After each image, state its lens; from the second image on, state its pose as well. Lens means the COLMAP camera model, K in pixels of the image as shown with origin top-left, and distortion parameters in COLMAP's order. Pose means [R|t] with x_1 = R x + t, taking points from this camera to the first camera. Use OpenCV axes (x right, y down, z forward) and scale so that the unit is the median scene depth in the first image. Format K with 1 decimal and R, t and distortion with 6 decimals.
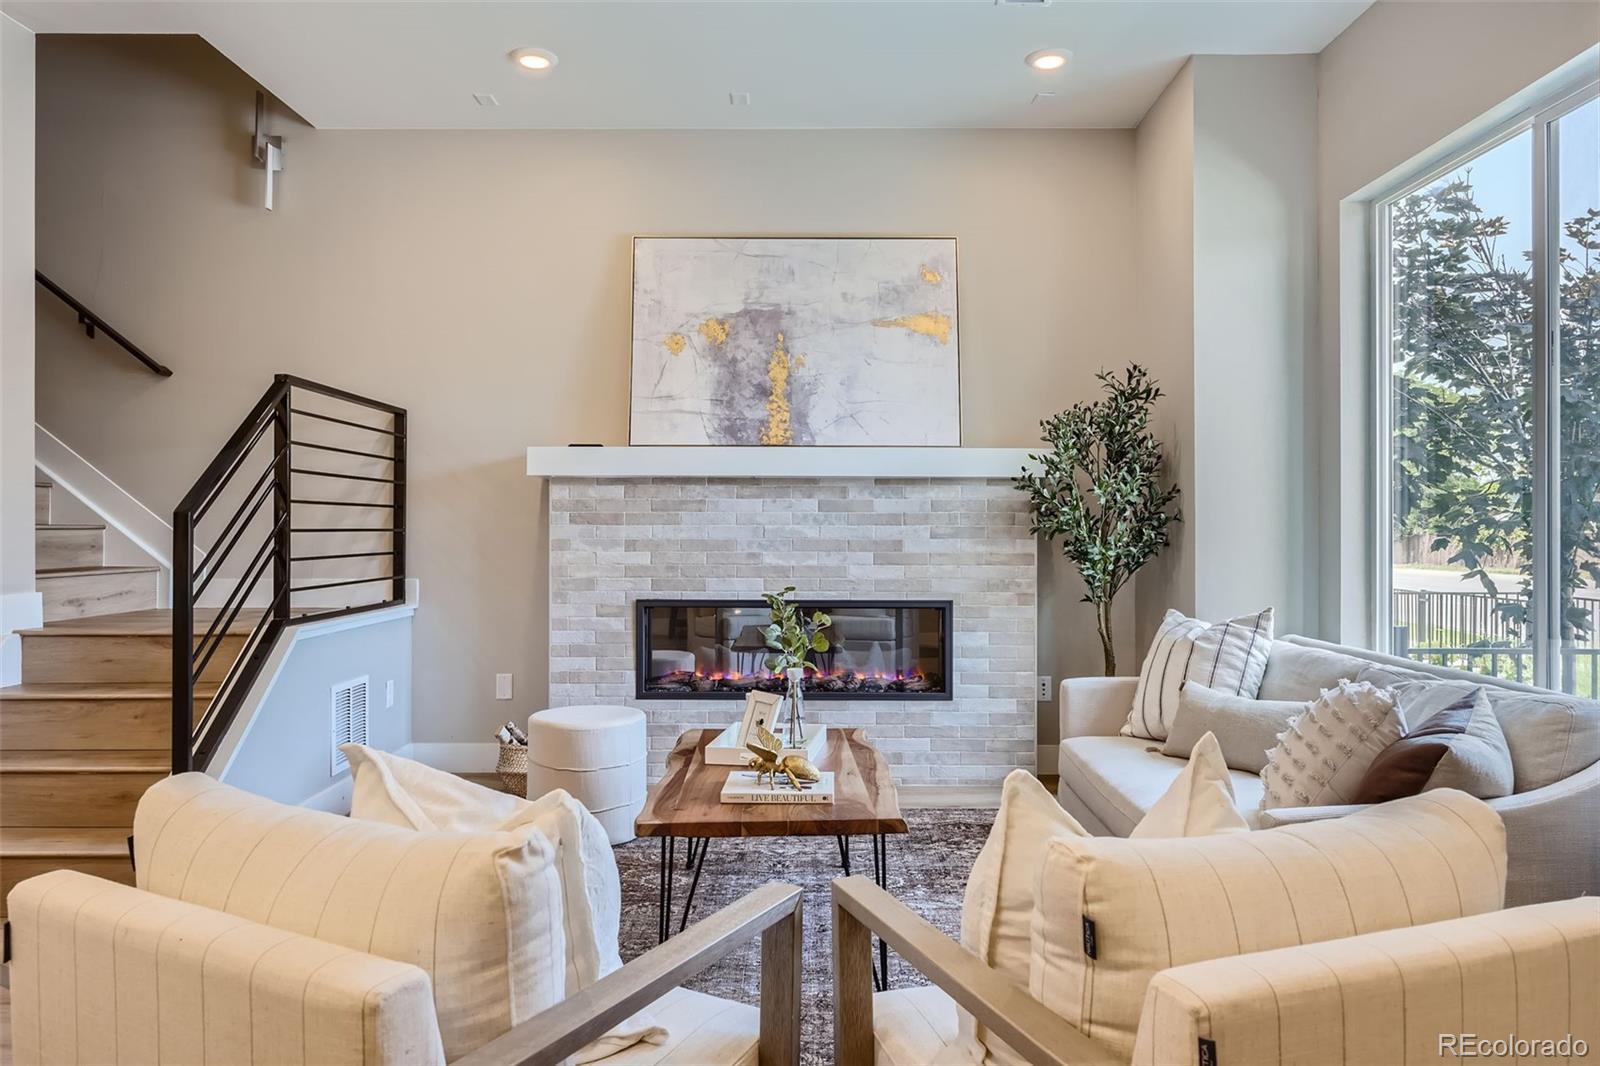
lens RADIAL K [[1049.0, 0, 800.0], [0, 1049.0, 533.0], [0, 0, 1]] dist [-0.000187, 0.000404]
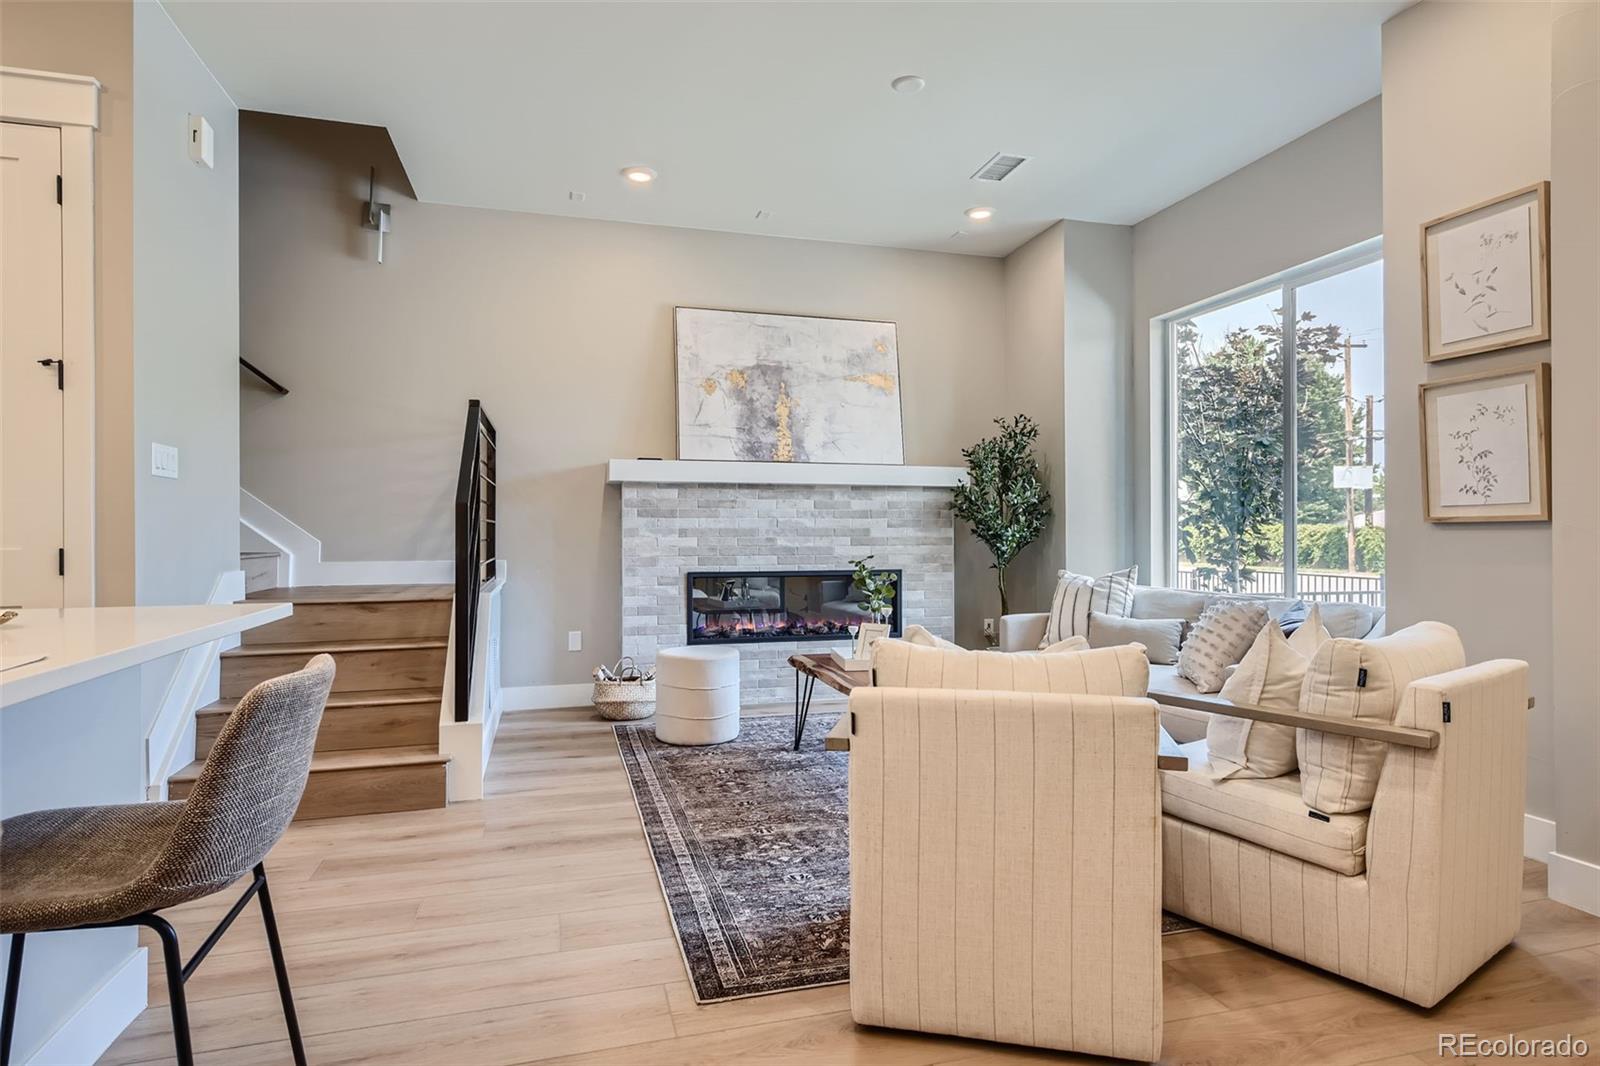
lens RADIAL K [[843.5, 0, 800.0], [0, 843.5, 533.0], [0, 0, 1]] dist [0.012374, -0.000962]
pose [[0.961938, -0.003625, 0.273245, -0.314922], [0.004457, 0.999987, -0.002424, 0.015391], [-0.273233, 0.003550, 0.961941, -0.099899]]
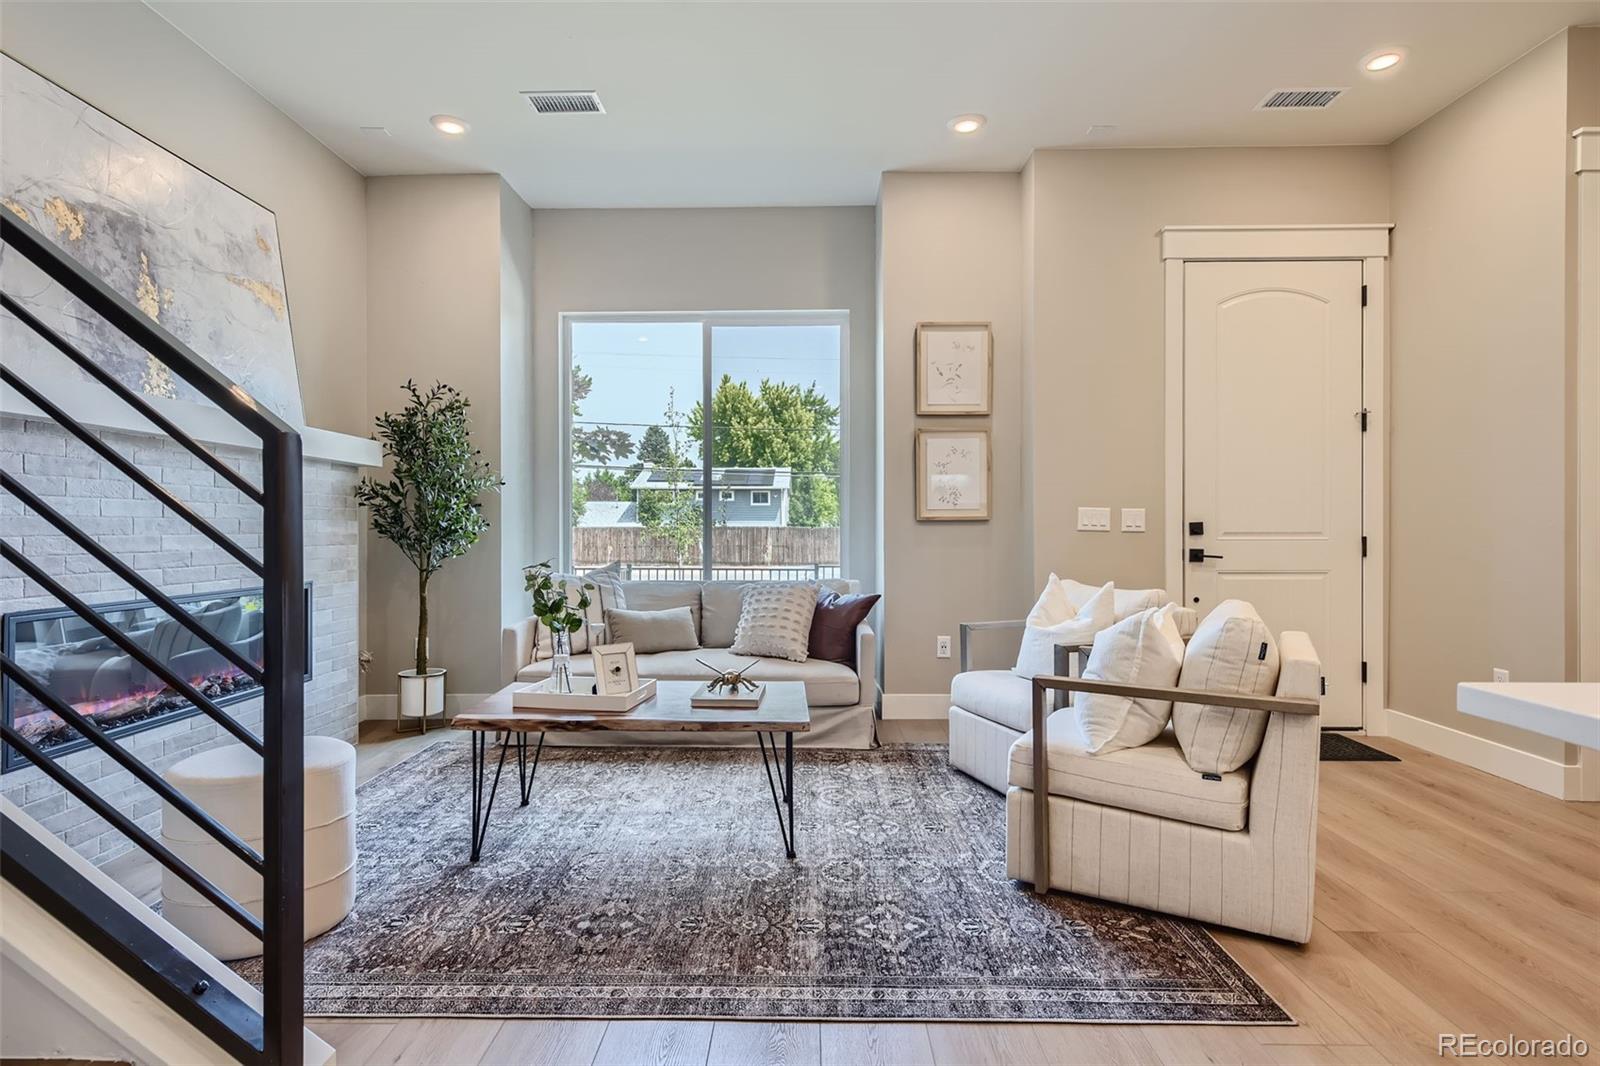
lens RADIAL K [[813.4, 0, 790.2], [0, 813.4, 529.8], [0, 0, 1]] dist [0.002151, -0.000575]
pose [[0.029665, -0.003750, 0.999553, -0.622236], [0.005665, 0.999978, 0.003583, 0.014887], [-0.999544, 0.005557, 0.029685, 0.517623]]
